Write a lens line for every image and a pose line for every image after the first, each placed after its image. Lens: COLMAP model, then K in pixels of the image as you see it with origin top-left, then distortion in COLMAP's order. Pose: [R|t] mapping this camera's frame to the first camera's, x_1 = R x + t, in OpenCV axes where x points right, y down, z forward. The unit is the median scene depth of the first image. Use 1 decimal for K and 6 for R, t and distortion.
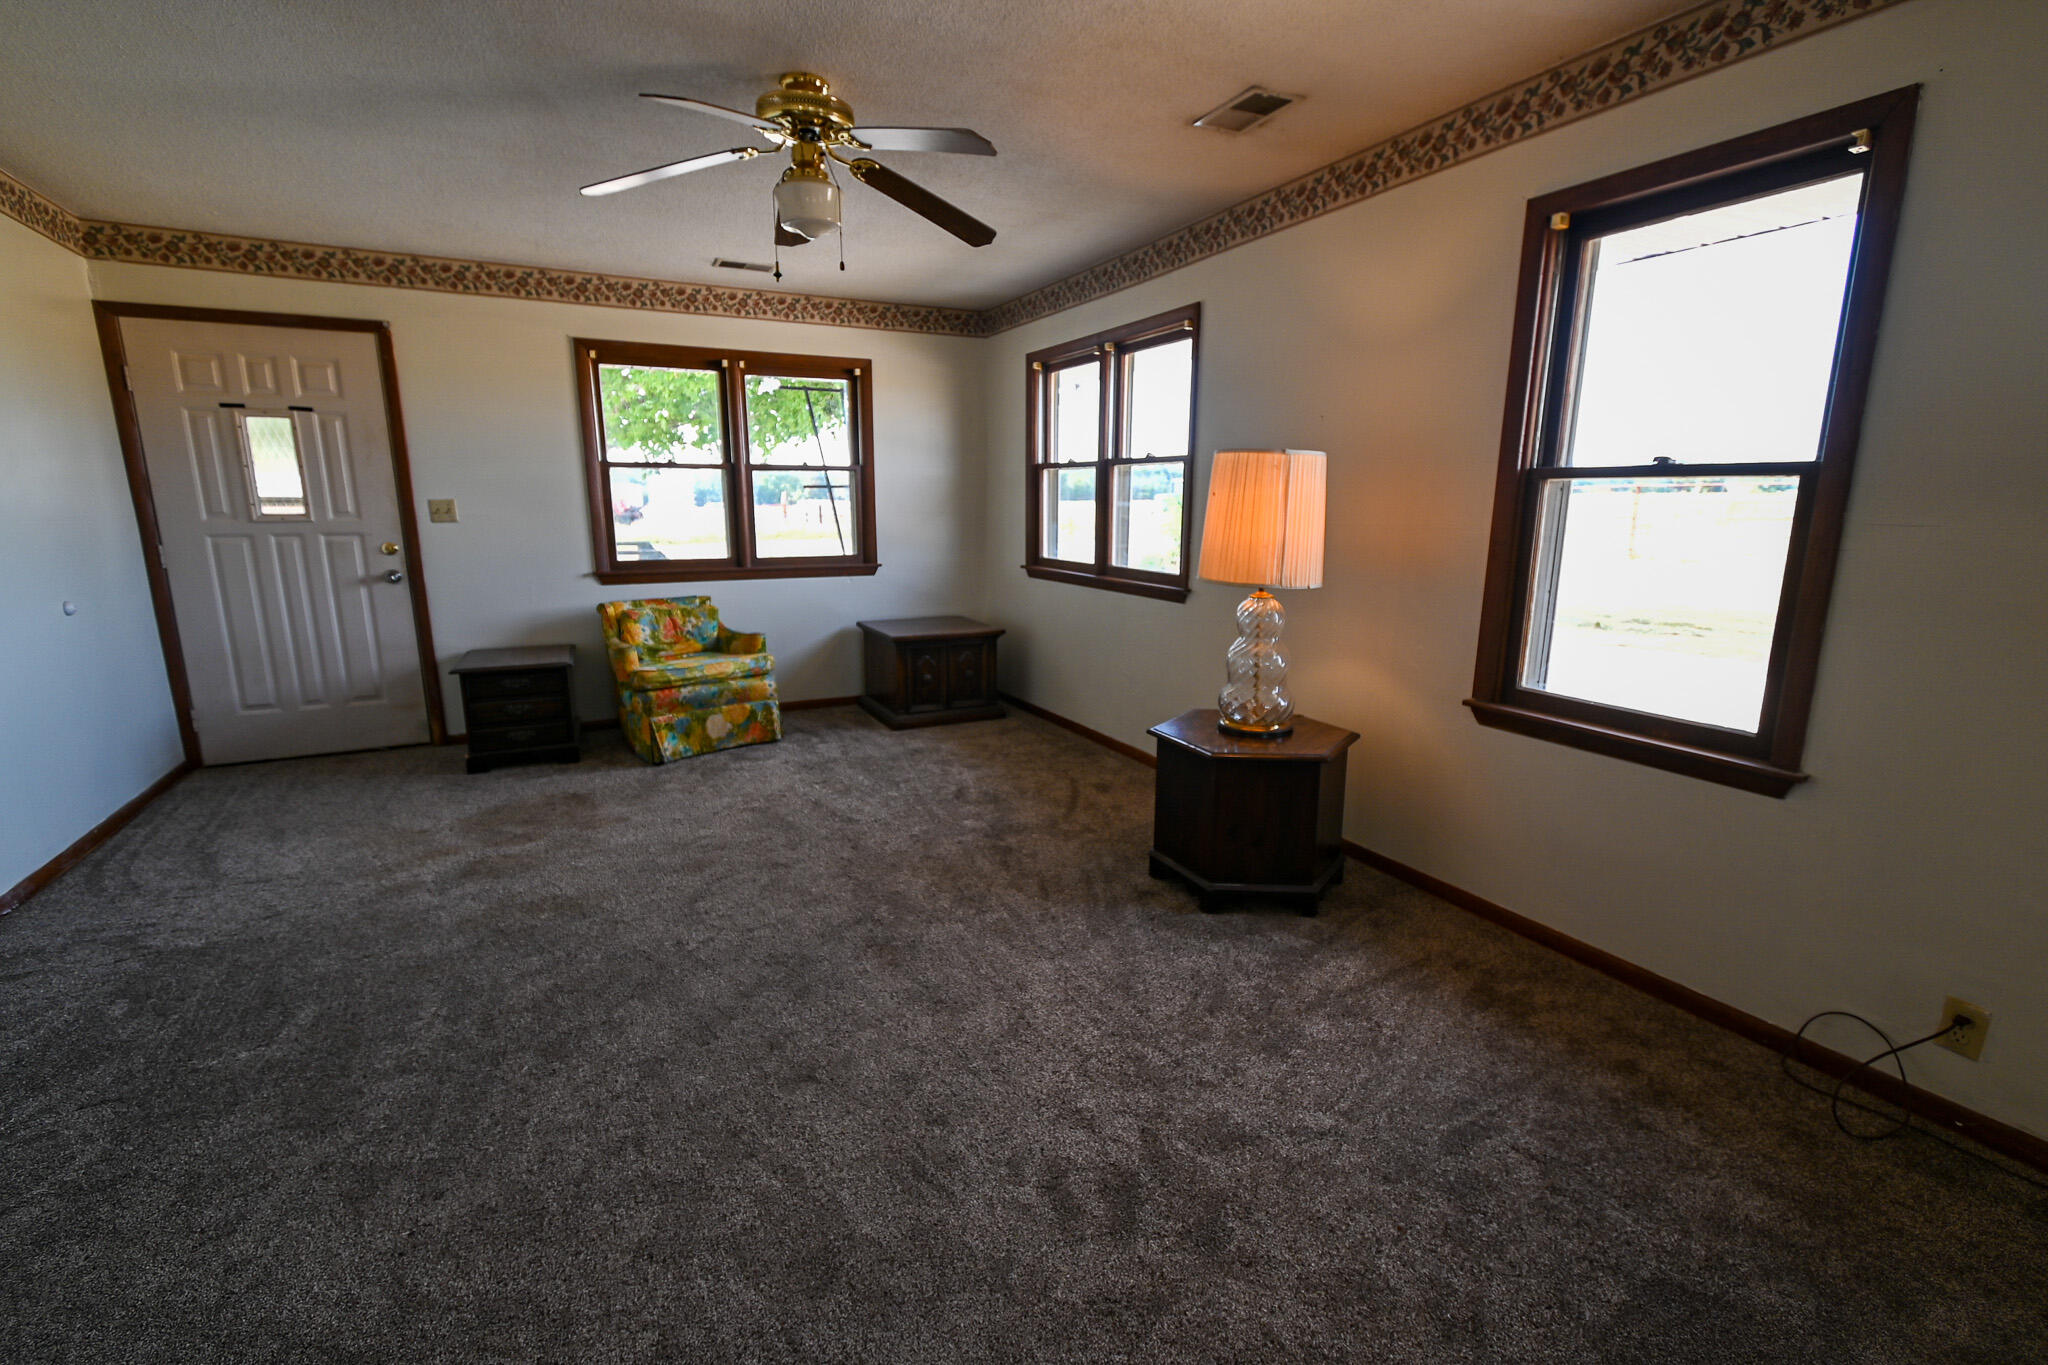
lens RADIAL K [[916.6, 0, 1025.7], [0, 916.6, 680.4], [0, 0, 1]] dist [0.014755, -0.006436]
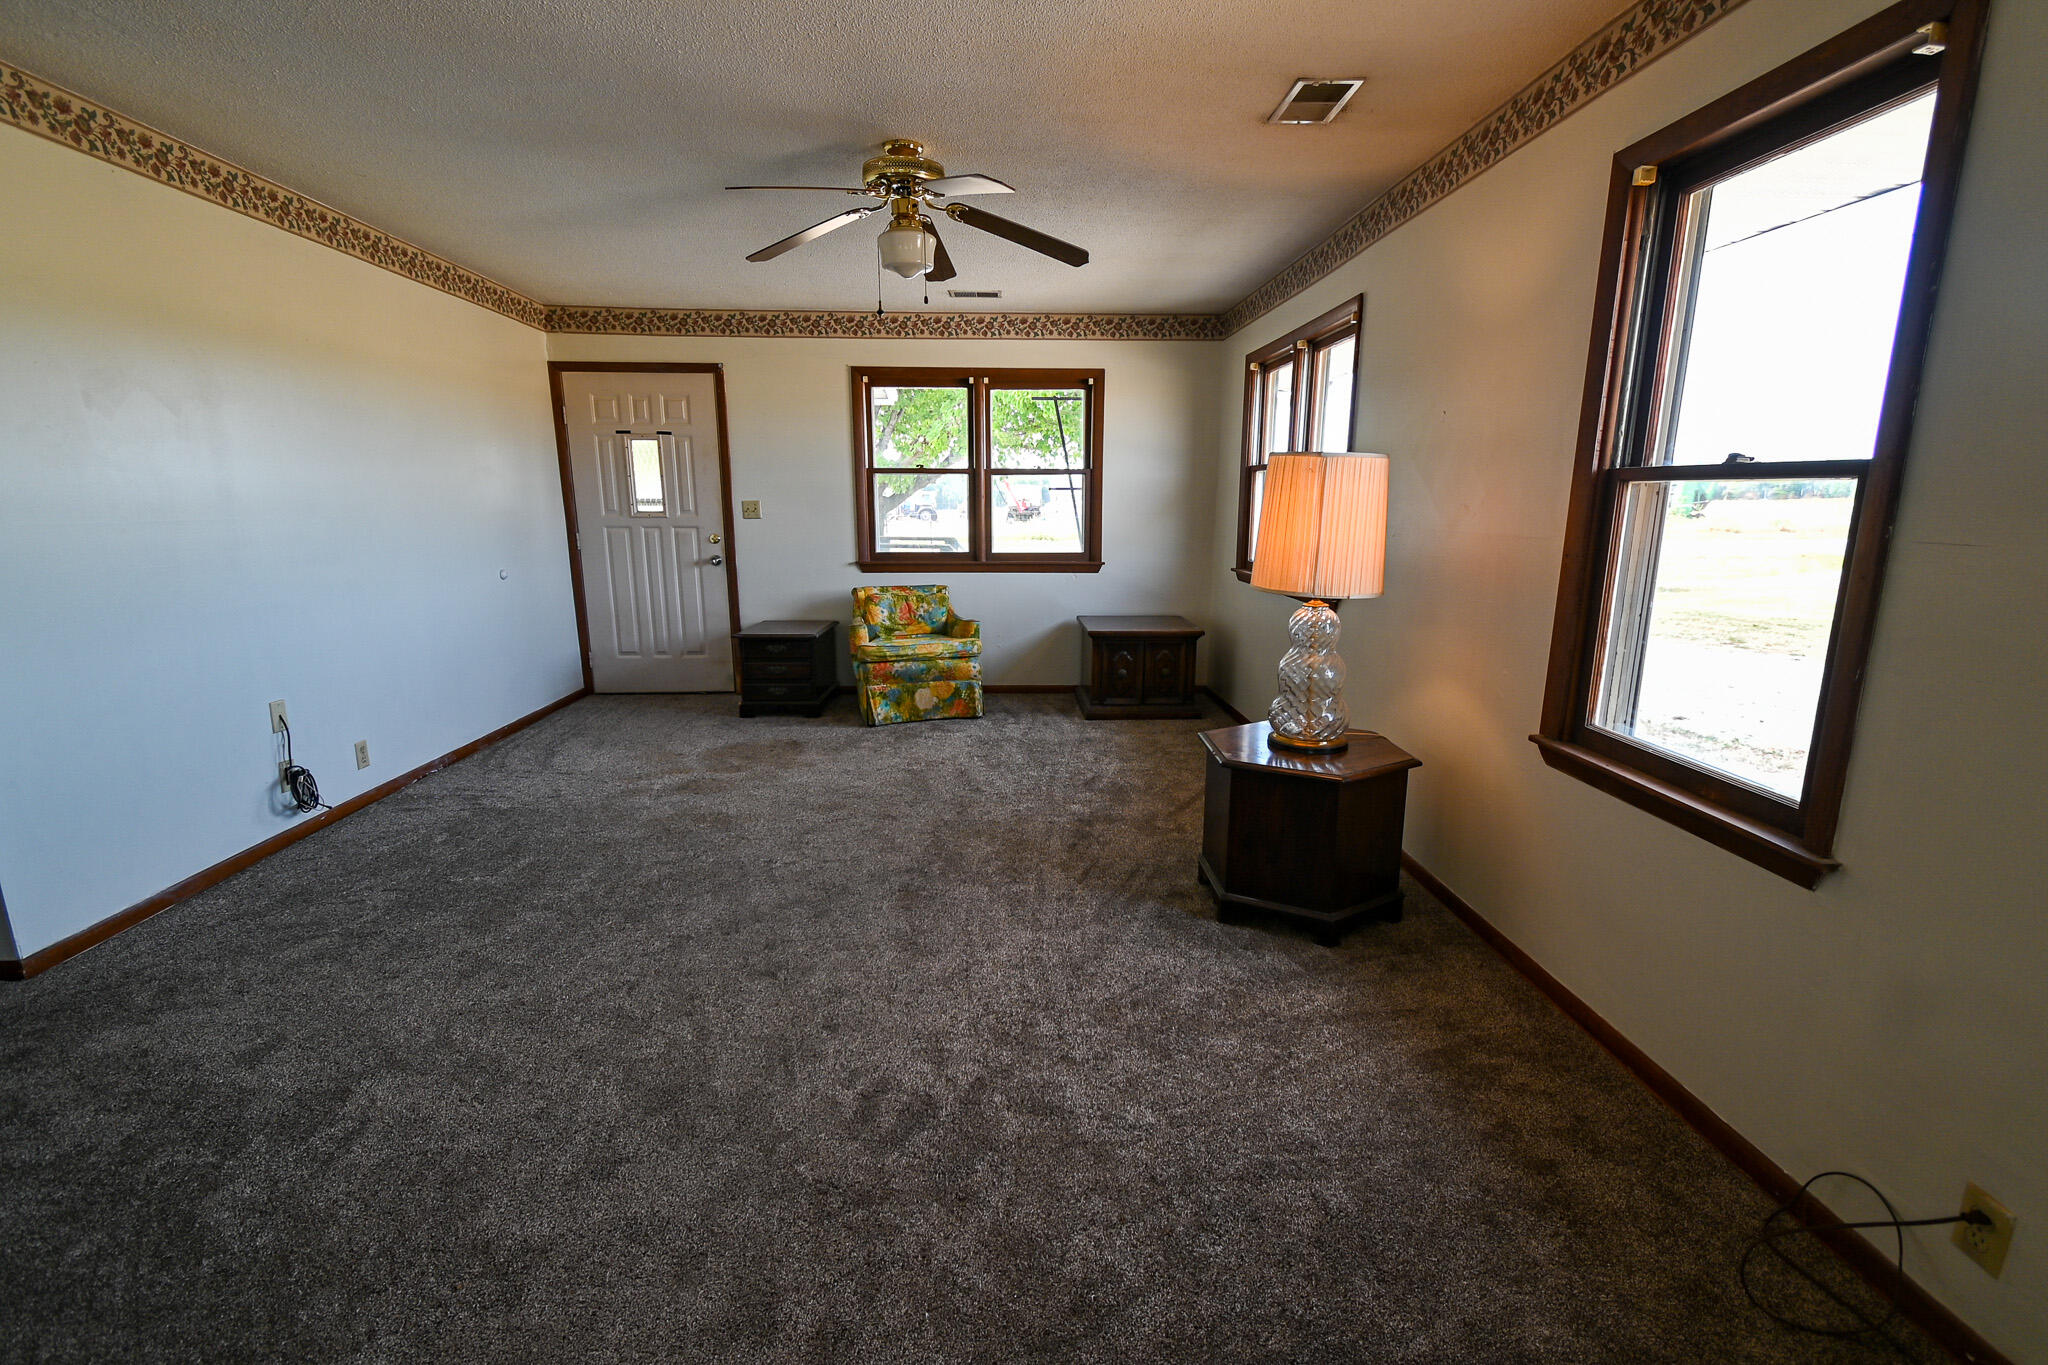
lens RADIAL K [[920.7, 0, 1028.6], [0, 920.7, 678.2], [0, 0, 1]] dist [0.015613, -0.006493]
pose [[0.908971, 0.081623, -0.408790, 0.359416], [-0.082813, 0.996455, 0.014822, -0.005143], [0.408551, 0.020380, 0.912508, 0.004863]]
